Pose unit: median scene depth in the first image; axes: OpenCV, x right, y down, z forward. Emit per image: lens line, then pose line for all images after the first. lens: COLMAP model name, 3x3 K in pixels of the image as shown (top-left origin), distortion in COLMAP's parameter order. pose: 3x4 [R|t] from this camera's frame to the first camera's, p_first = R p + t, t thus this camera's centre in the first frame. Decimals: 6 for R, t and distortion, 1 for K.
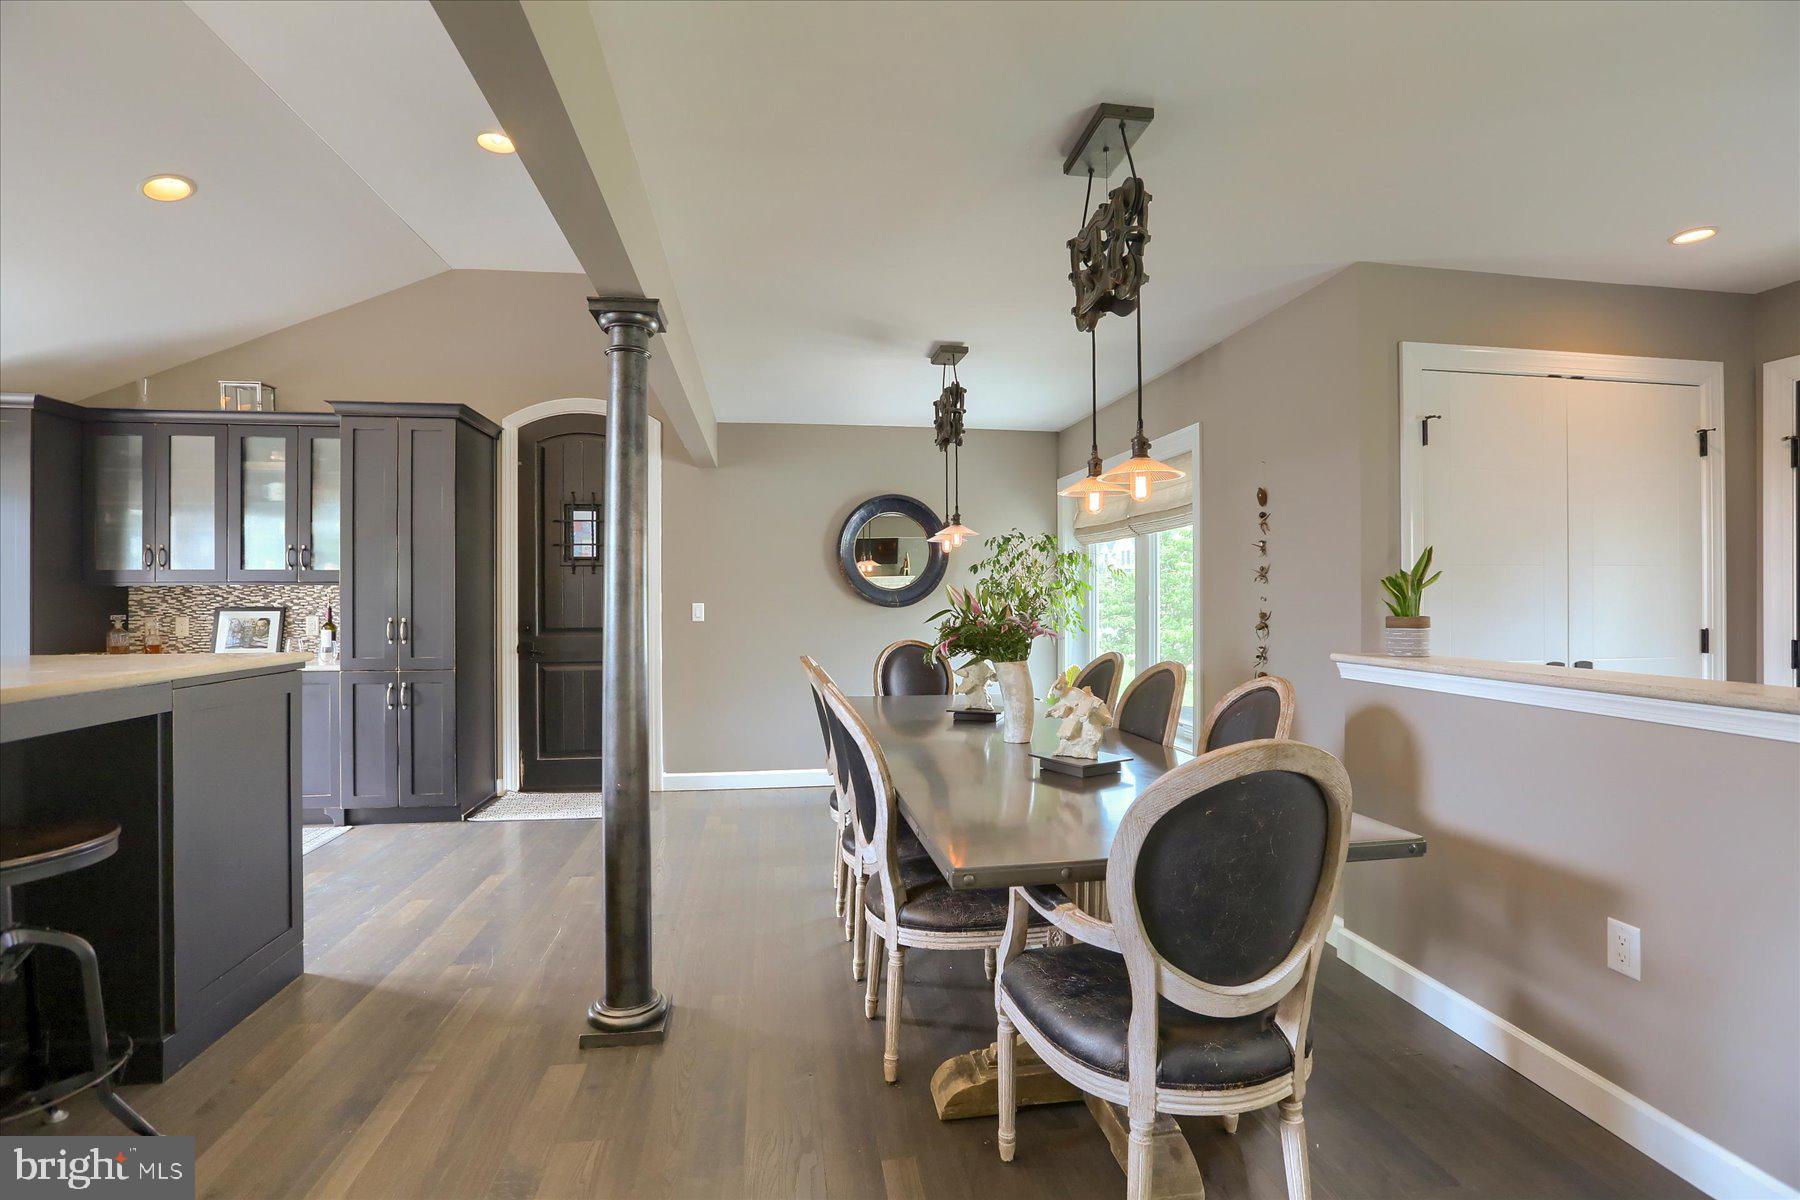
lens RADIAL K [[830.5, 0, 915.6], [0, 830.5, 591.4], [0, 0, 1]] dist [-0.045289, 0.014931]
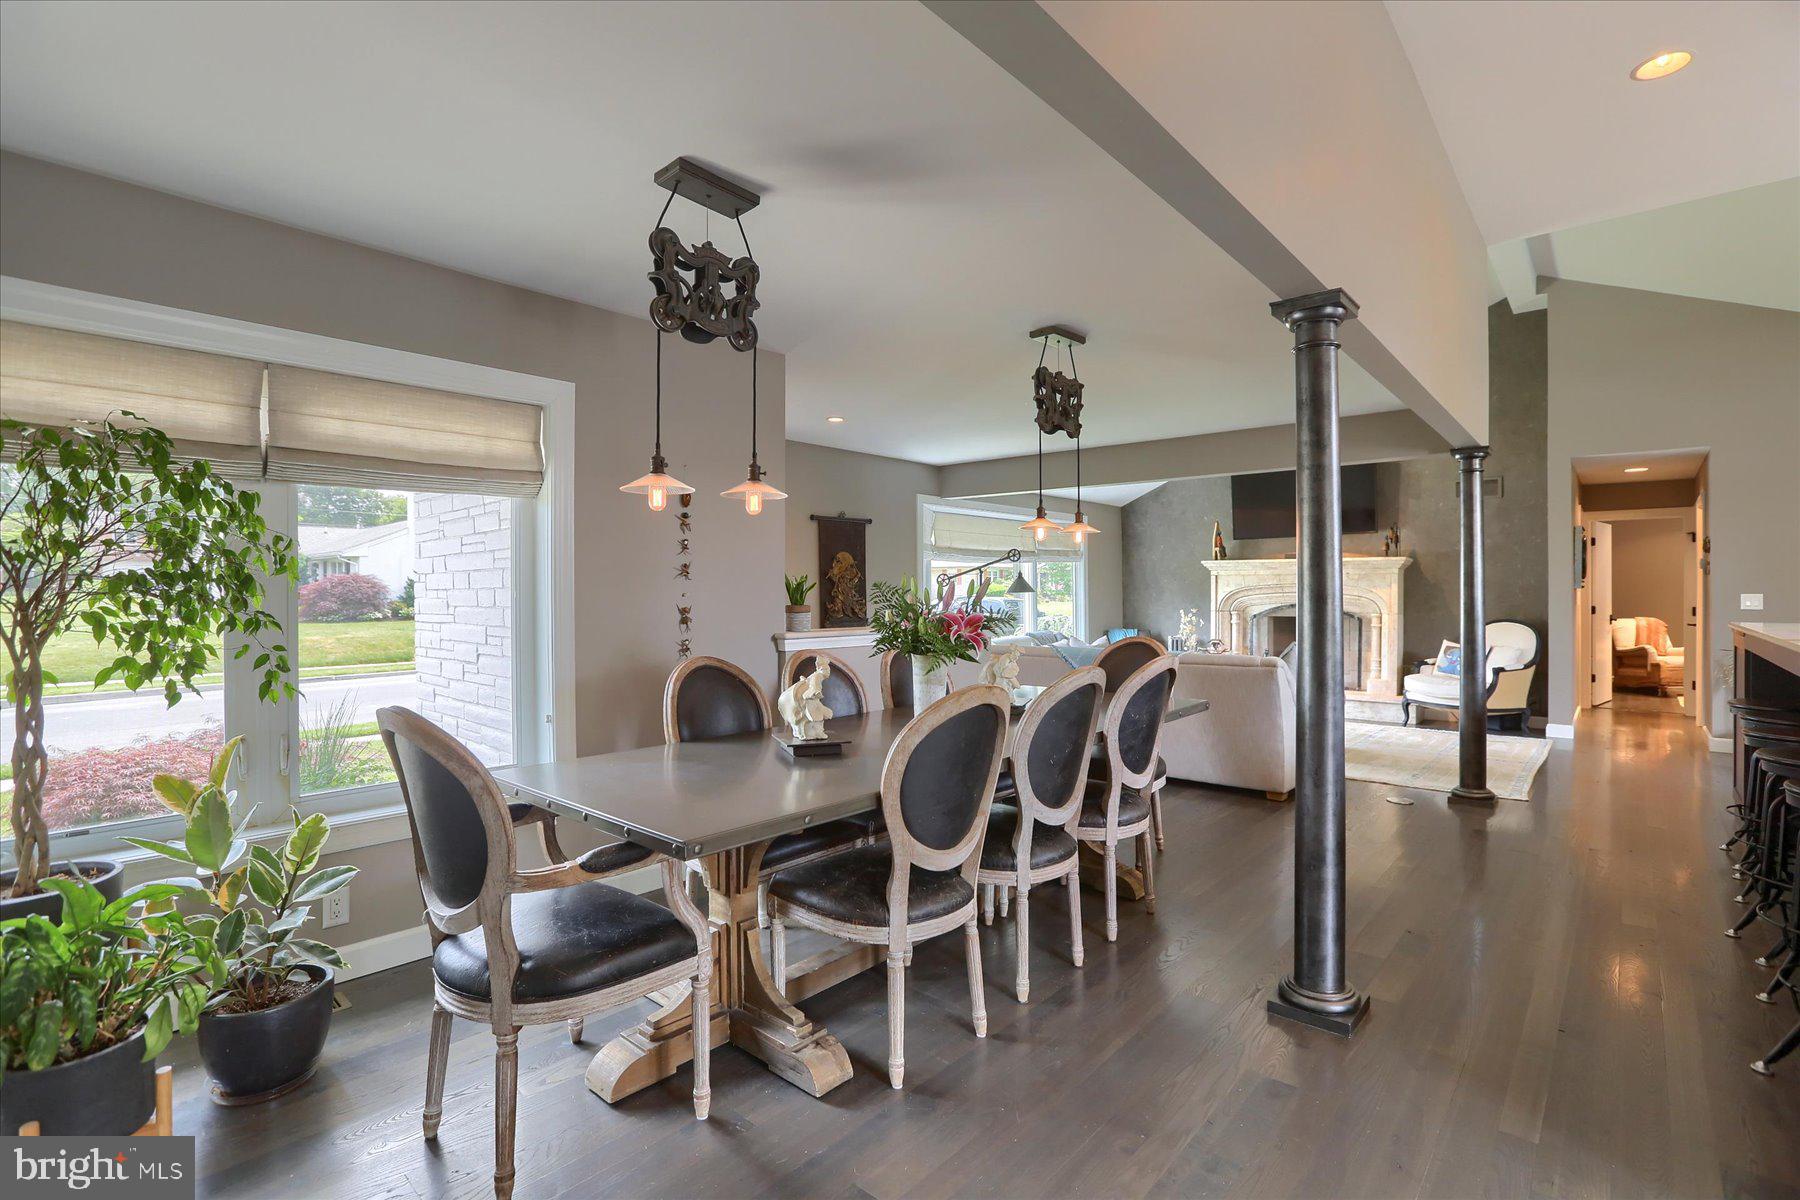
lens RADIAL K [[830.5, 0, 905.7], [0, 830.5, 595.9], [0, 0, 1]] dist [-0.045289, 0.014931]
pose [[-0.636597, 0.001099, 0.771196, -0.449157], [-0.000292, 0.999999, -0.001667, 0.009907], [-0.771197, -0.001286, -0.636596, 1.135349]]
